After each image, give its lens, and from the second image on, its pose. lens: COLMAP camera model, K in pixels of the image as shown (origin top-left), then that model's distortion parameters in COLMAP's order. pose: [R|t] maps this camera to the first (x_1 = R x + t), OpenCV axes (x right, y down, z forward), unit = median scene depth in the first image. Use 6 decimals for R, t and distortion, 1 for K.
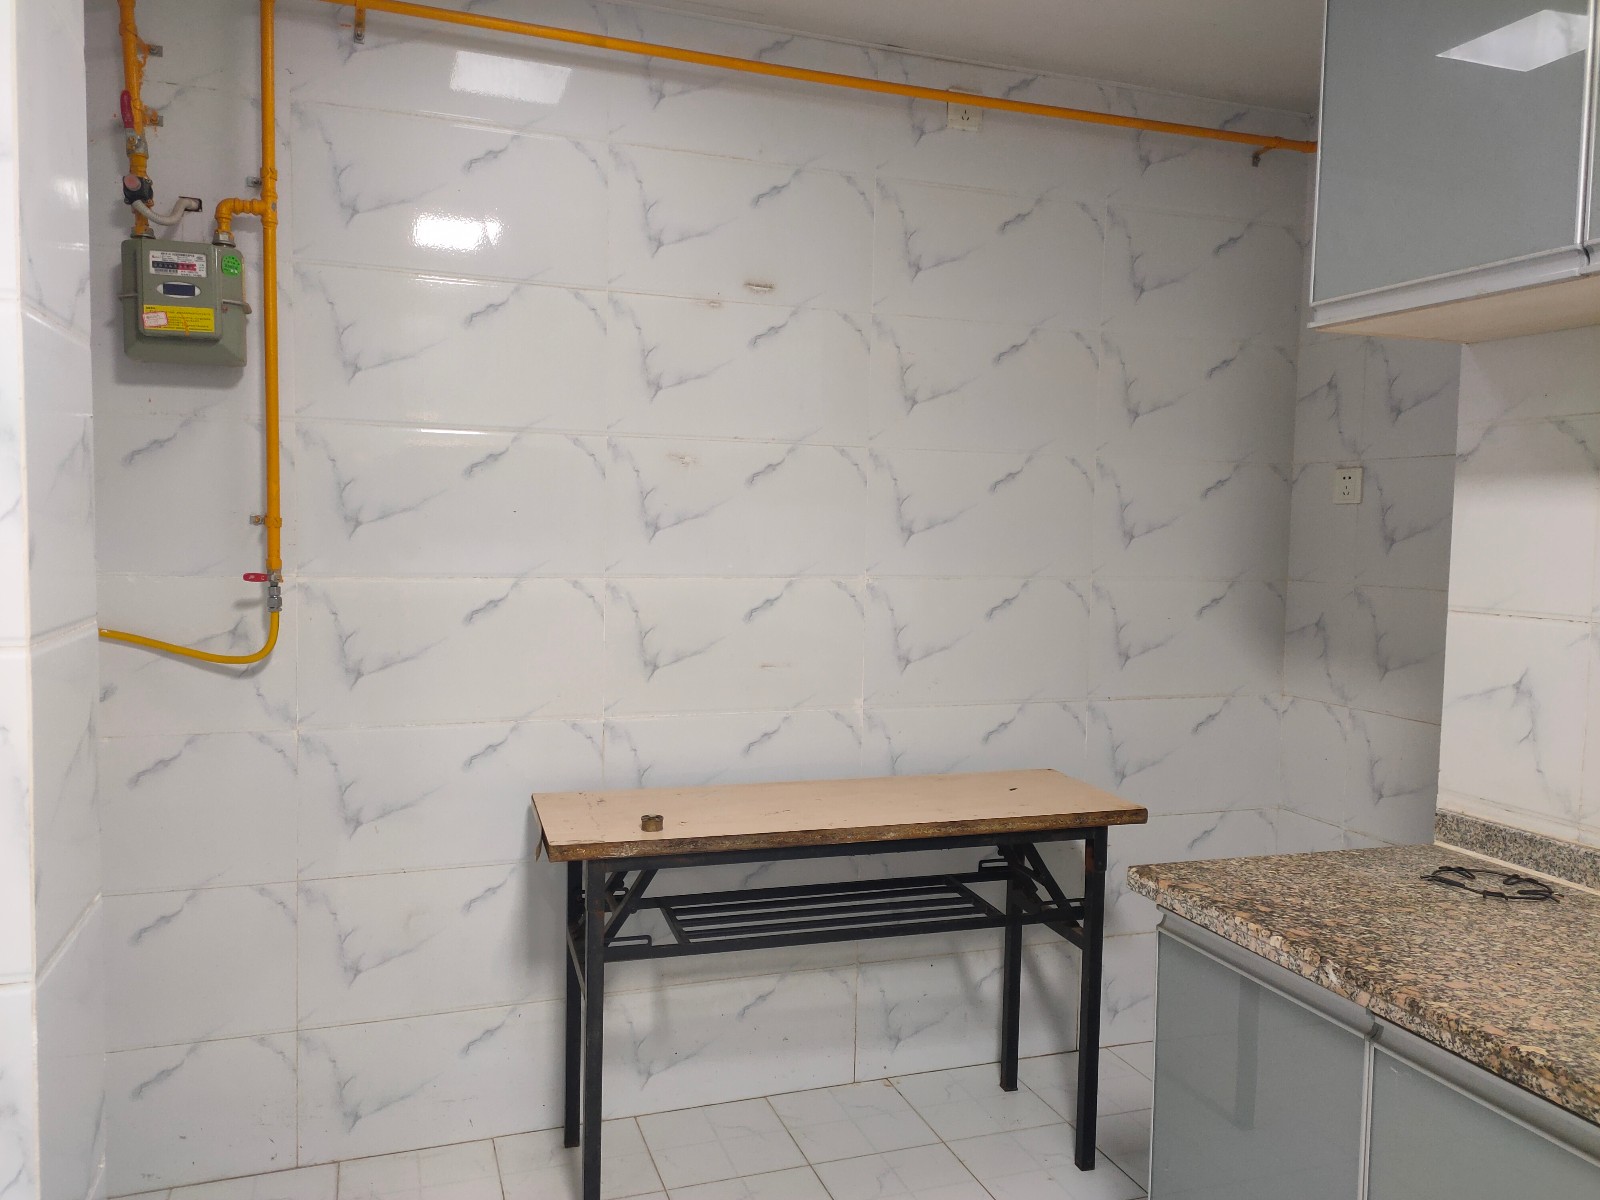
lens RADIAL K [[1197.1, 0, 798.1], [0, 1197.1, 601.3], [0, 0, 1]] dist [0.003962, -0.001319]
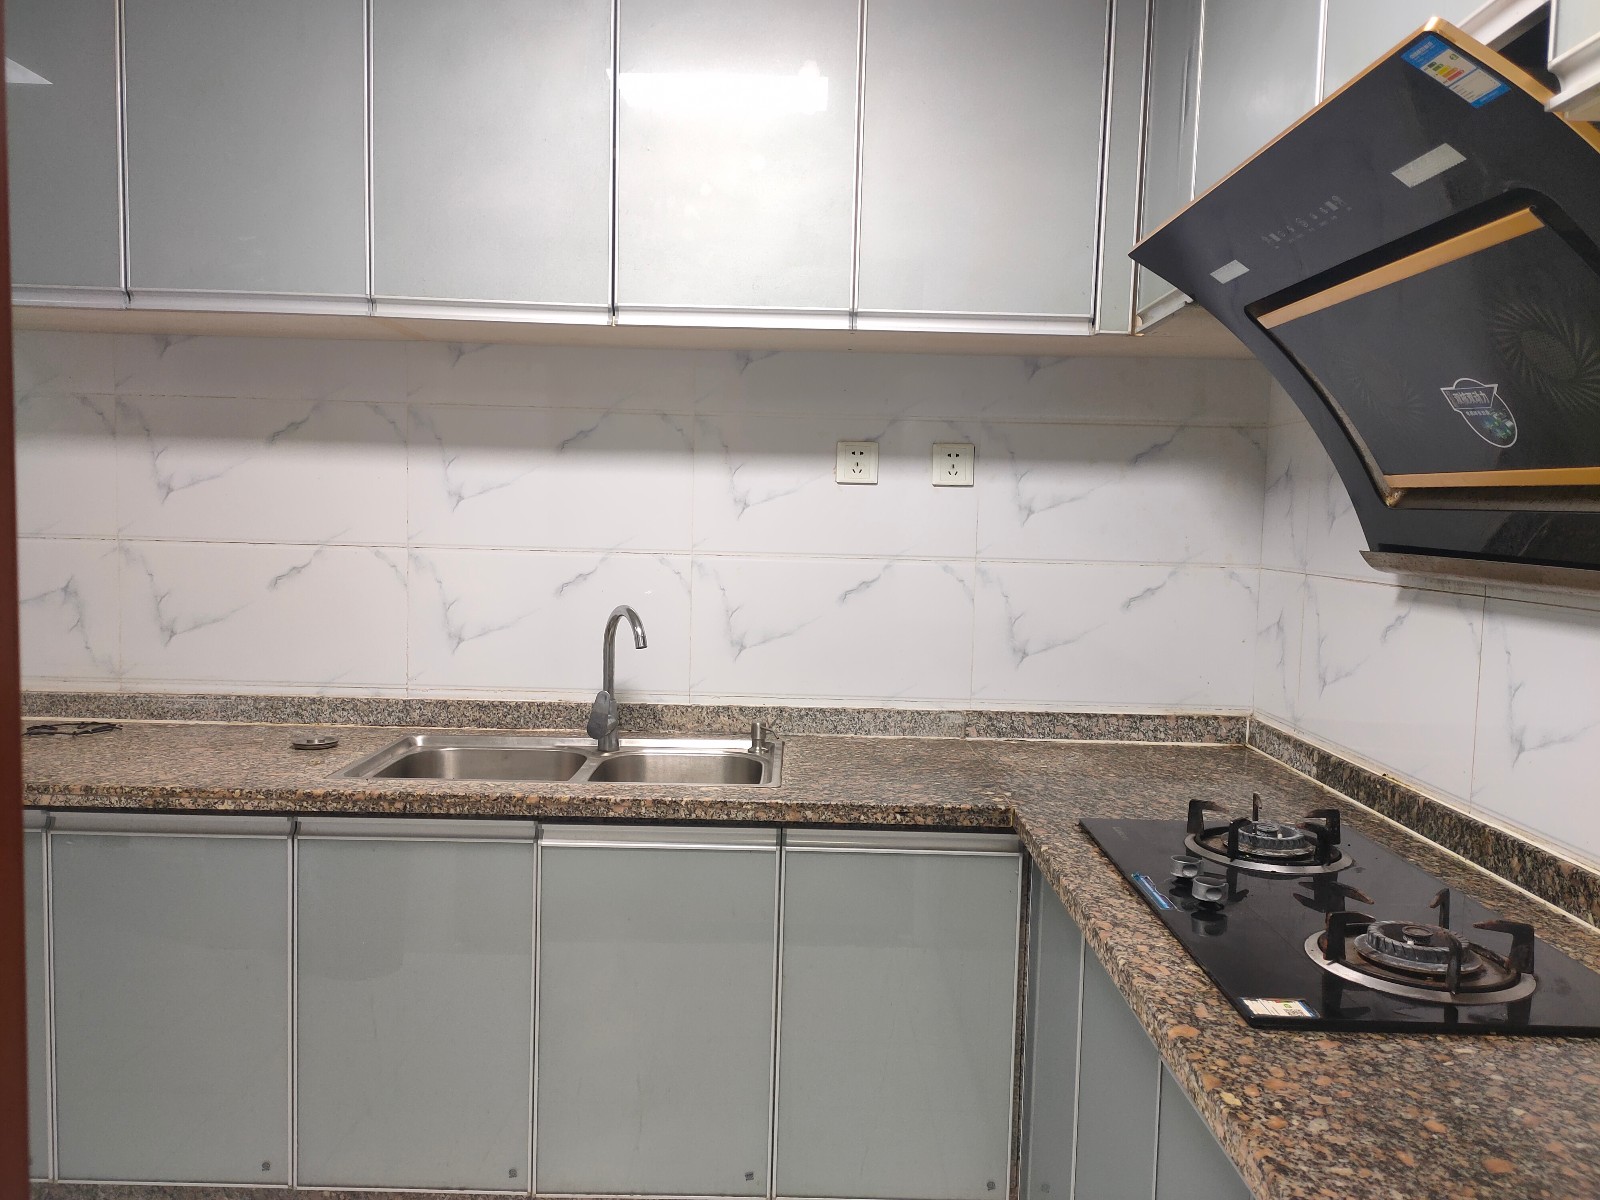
lens RADIAL K [[1197.1, 0, 803.3], [0, 1197.1, 601.5], [0, 0, 1]] dist [0.003962, -0.001319]
pose [[0.322932, -0.080062, 0.943030, -0.544987], [0.040973, 0.996664, 0.070585, 0.029108], [-0.945535, 0.015845, 0.325135, -0.314027]]
